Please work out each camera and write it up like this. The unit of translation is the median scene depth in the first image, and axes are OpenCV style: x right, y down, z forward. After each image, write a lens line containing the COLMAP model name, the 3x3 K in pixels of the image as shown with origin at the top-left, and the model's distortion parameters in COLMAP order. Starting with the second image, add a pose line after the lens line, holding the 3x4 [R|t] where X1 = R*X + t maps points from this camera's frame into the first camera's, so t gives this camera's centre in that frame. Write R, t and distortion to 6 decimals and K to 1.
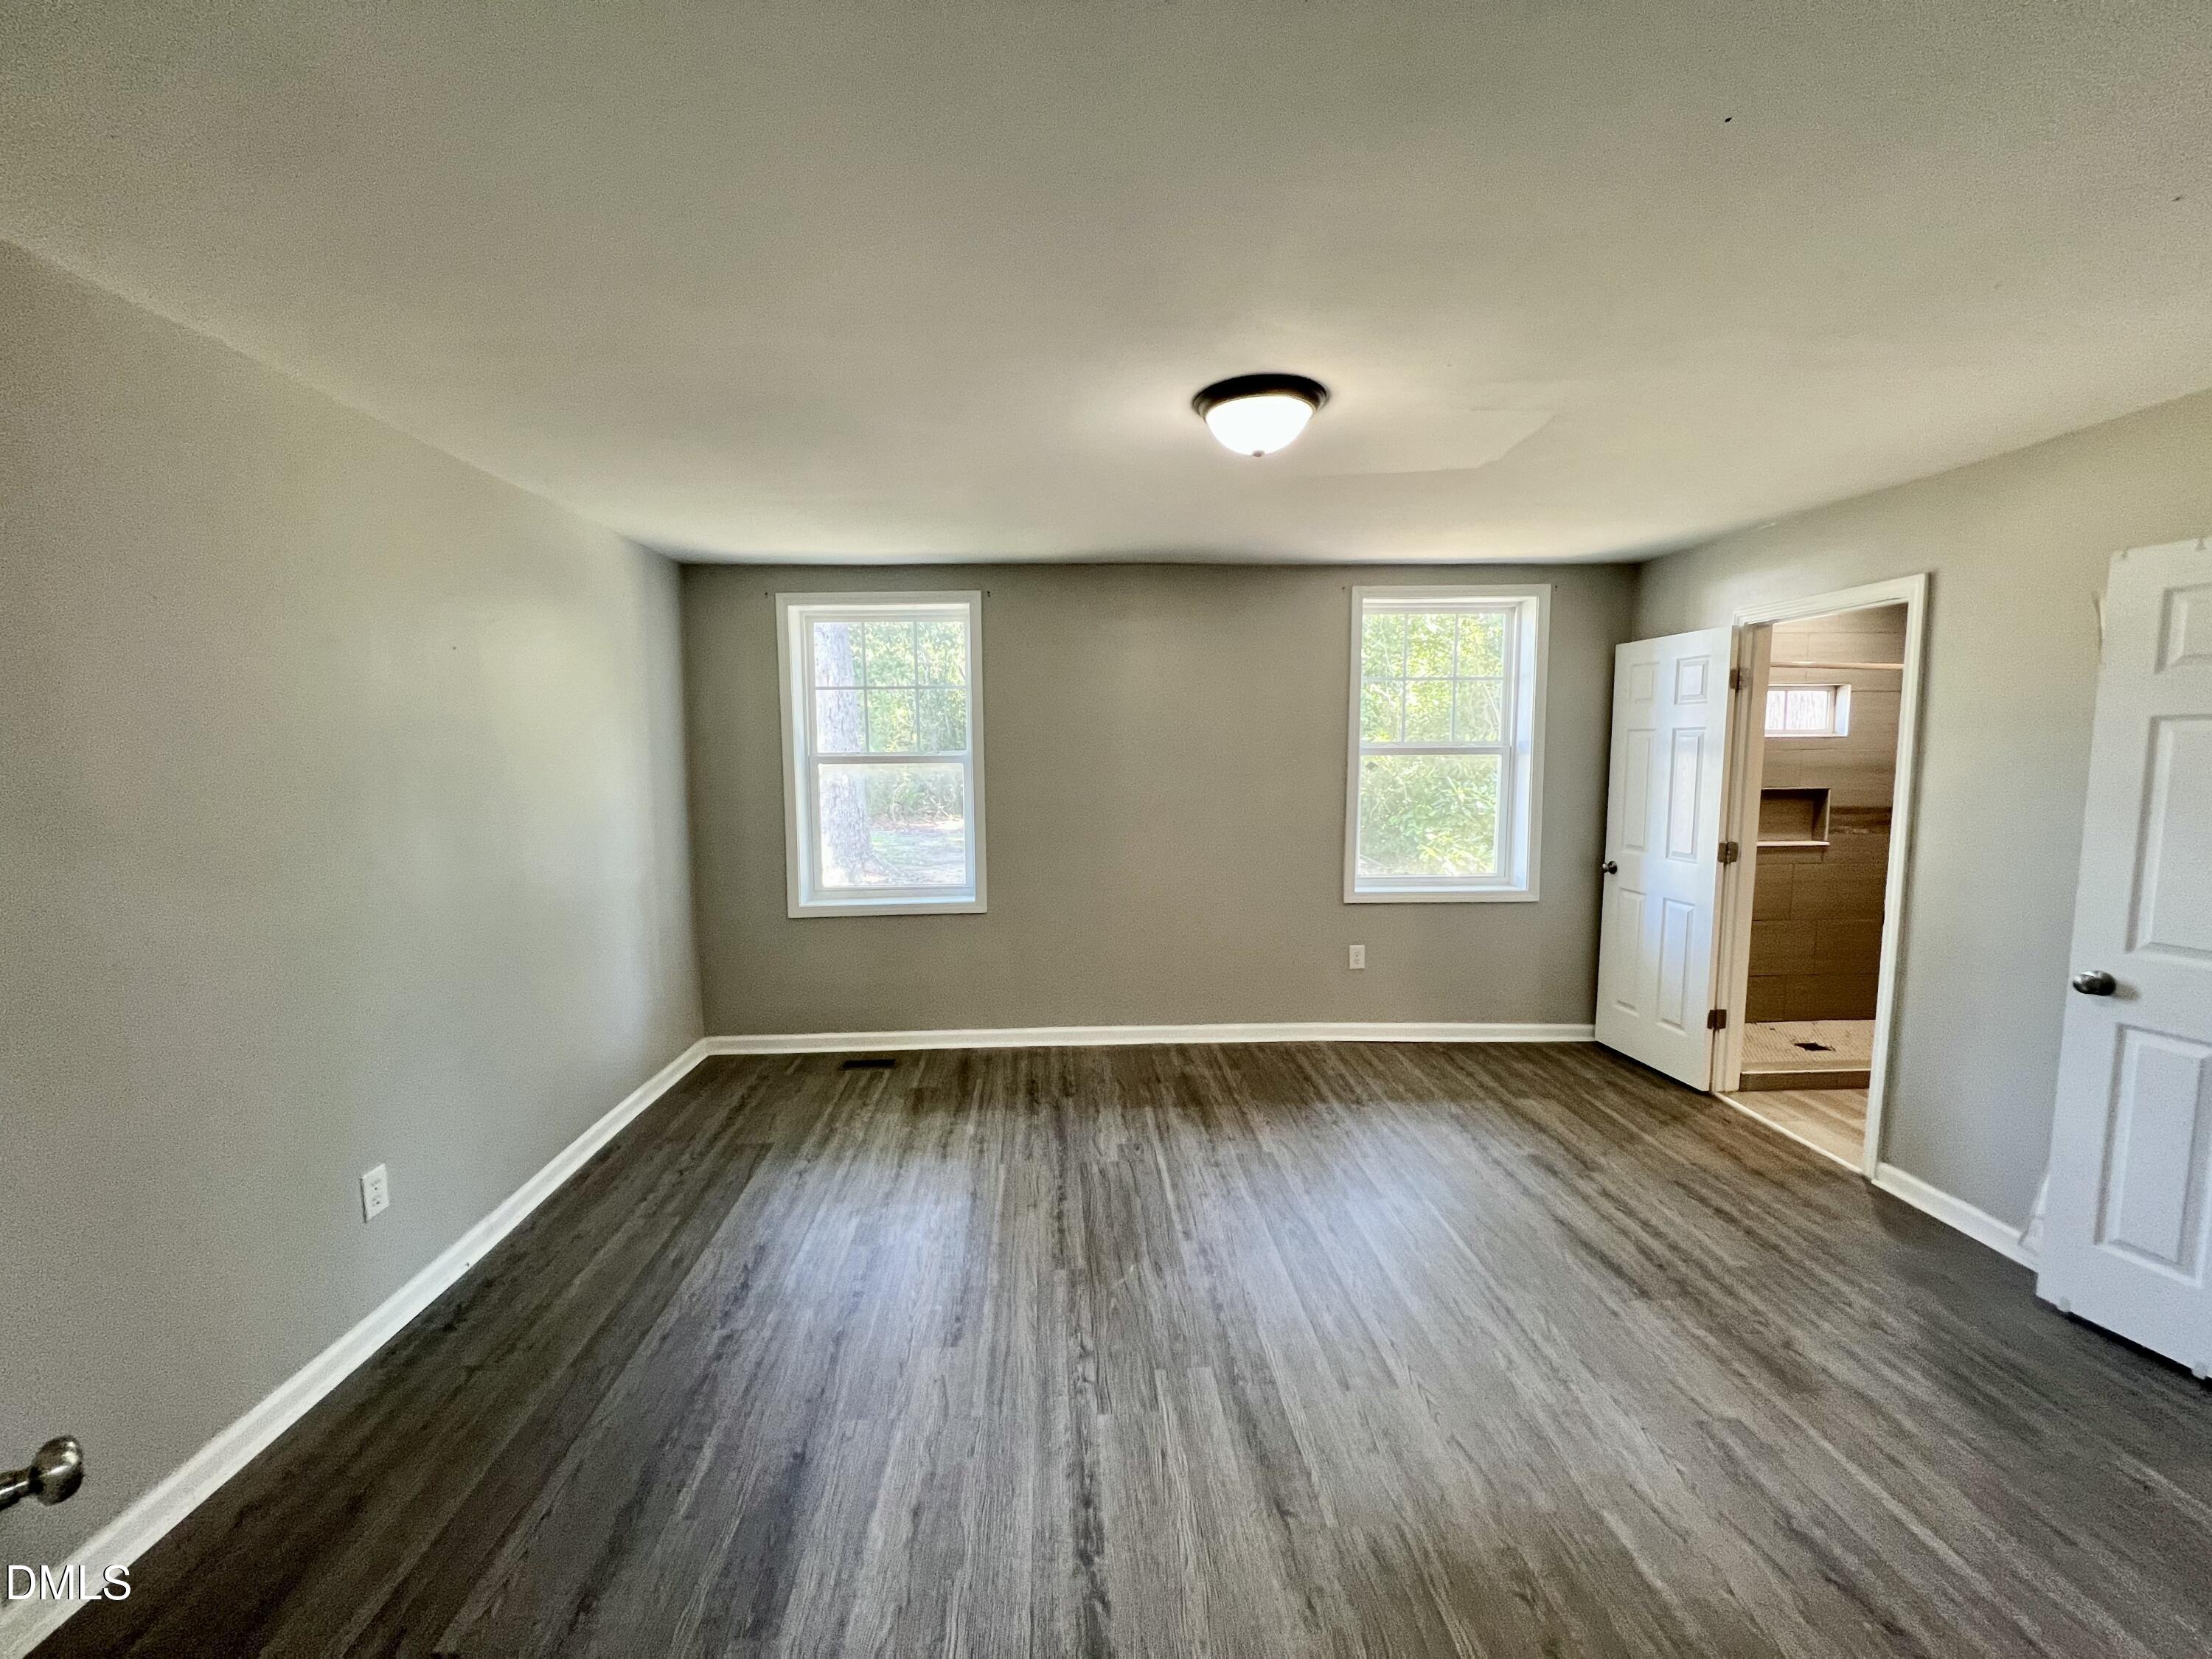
lens RADIAL K [[876.6, 0, 1099.1], [0, 876.6, 825.3], [0, 0, 1]] dist [-0.001775, -0.000559]
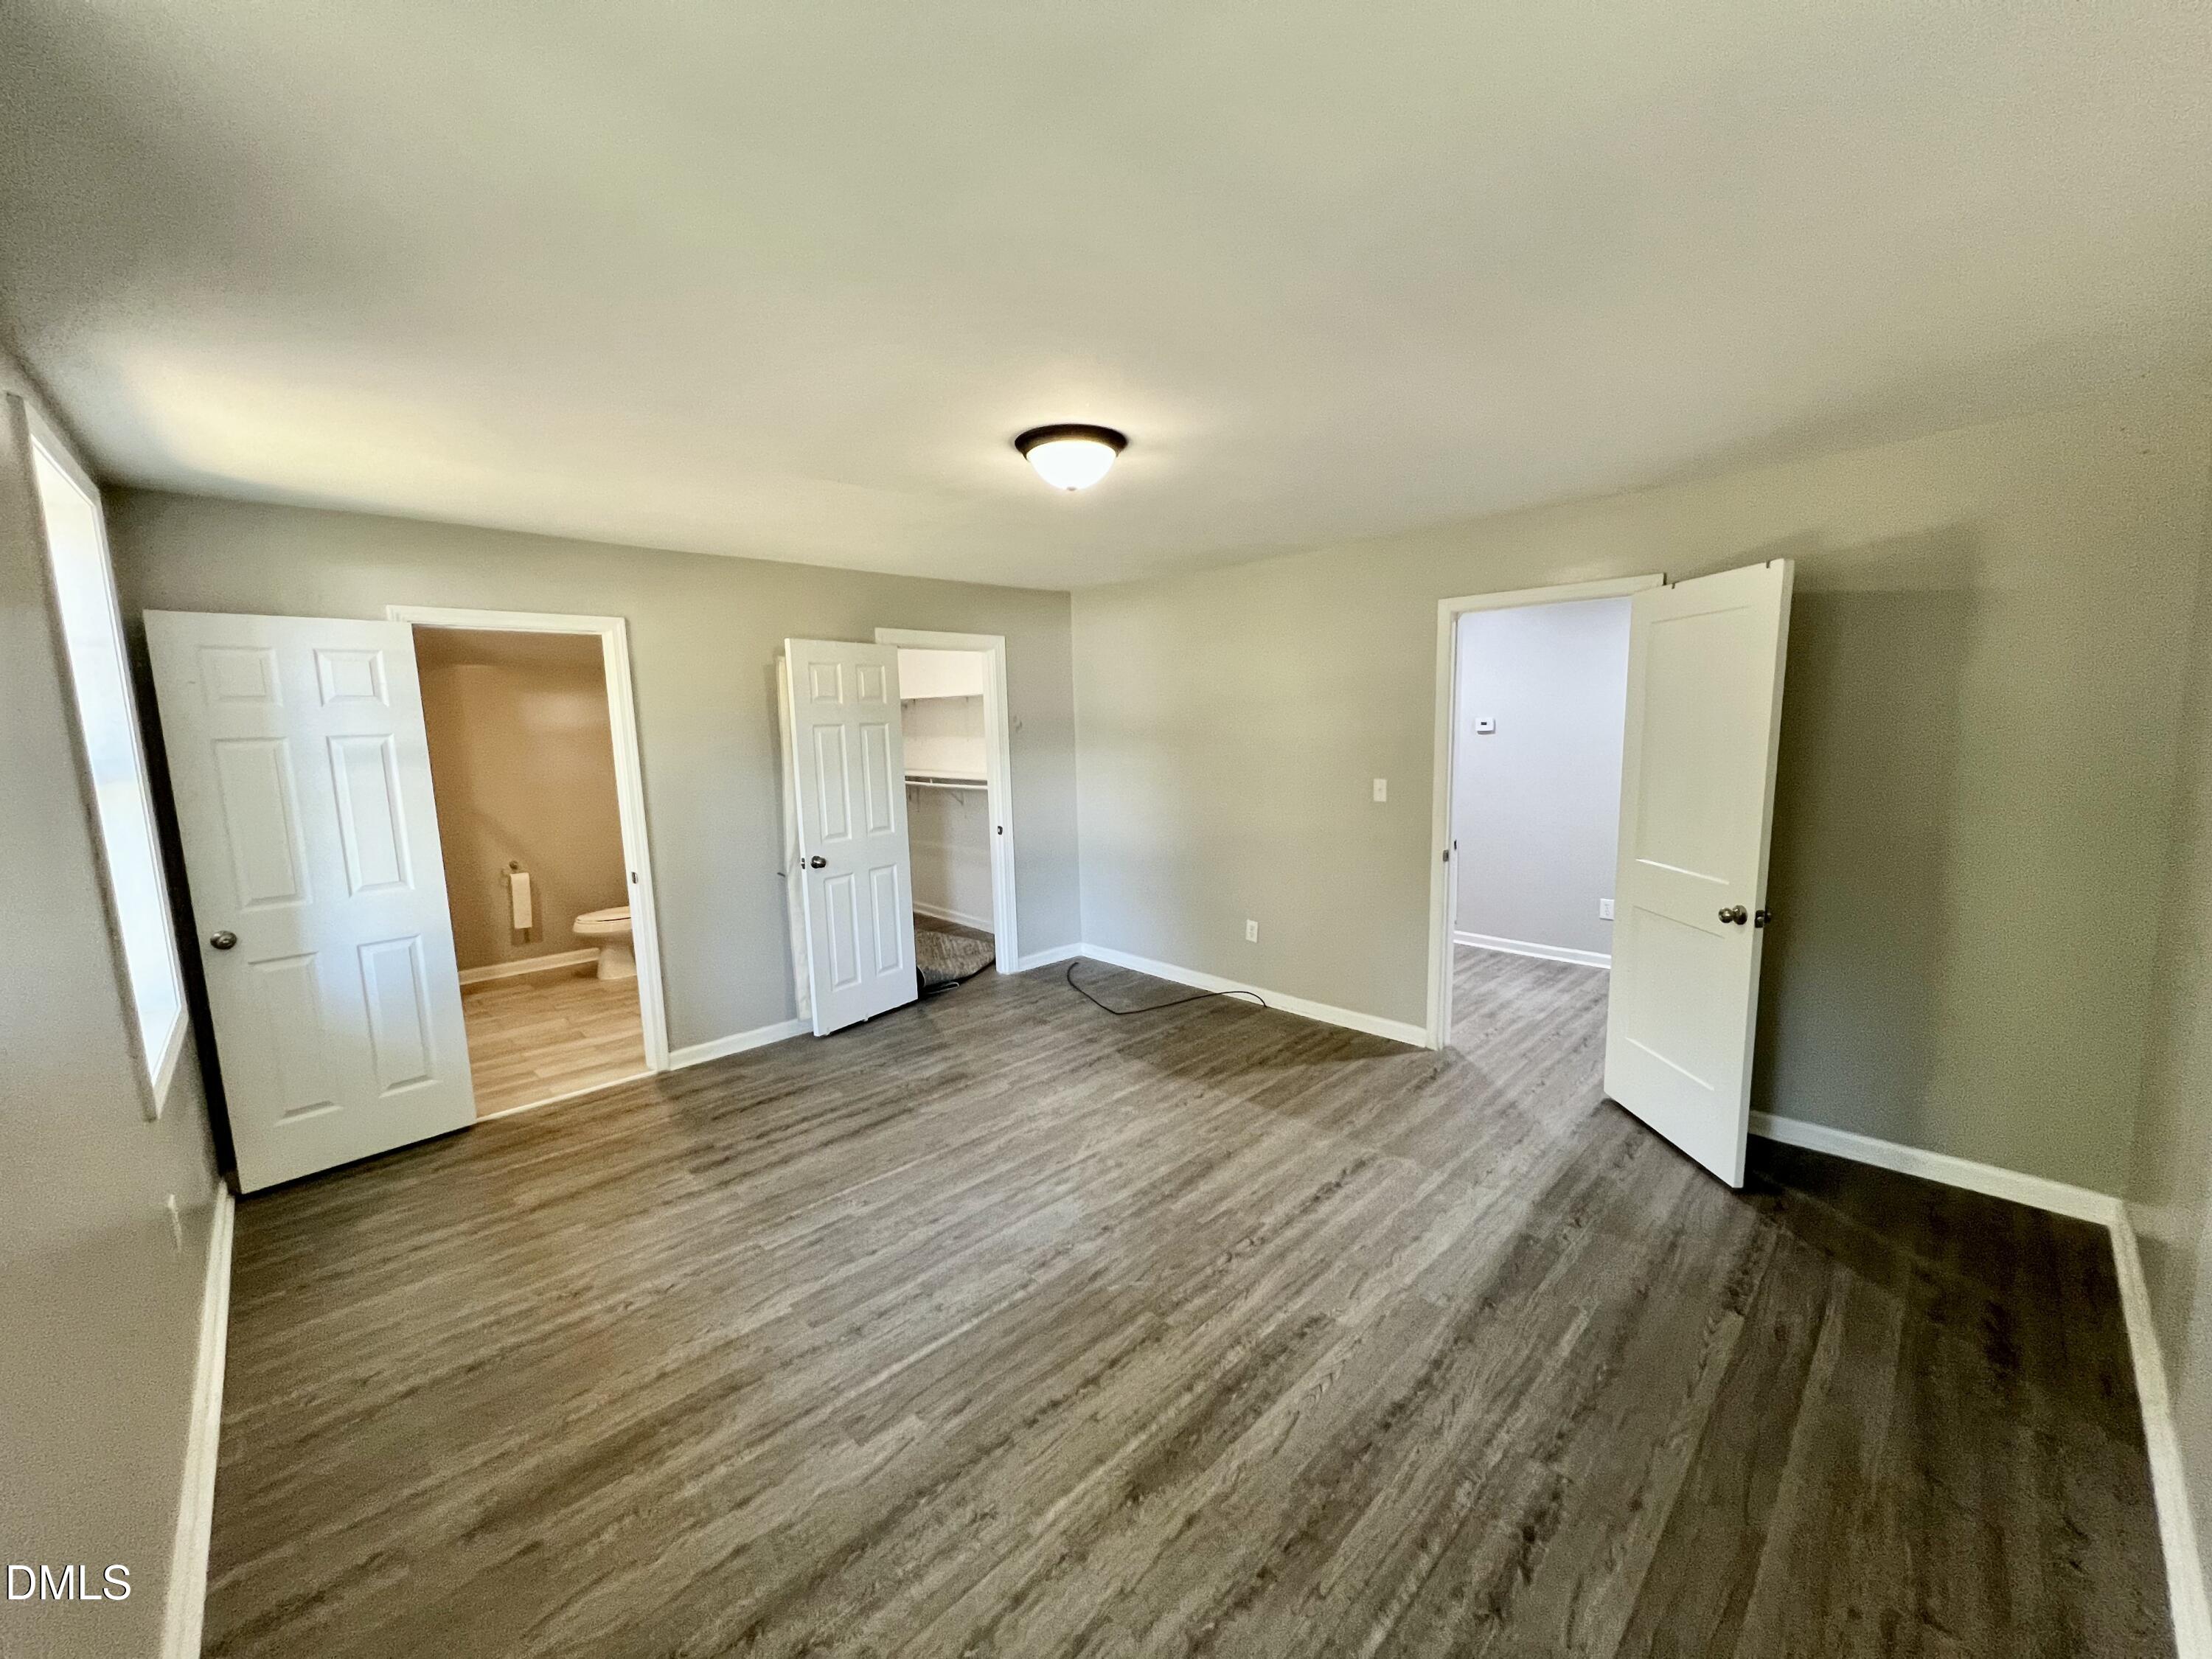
lens RADIAL K [[876.6, 0, 1102.4], [0, 876.6, 839.2], [0, 0, 1]] dist [-0.001775, -0.000559]
pose [[-0.663989, -0.080455, 0.743401, -0.570906], [0.096210, 0.976738, 0.191641, -0.144011], [-0.741527, 0.198771, -0.640803, 1.389719]]
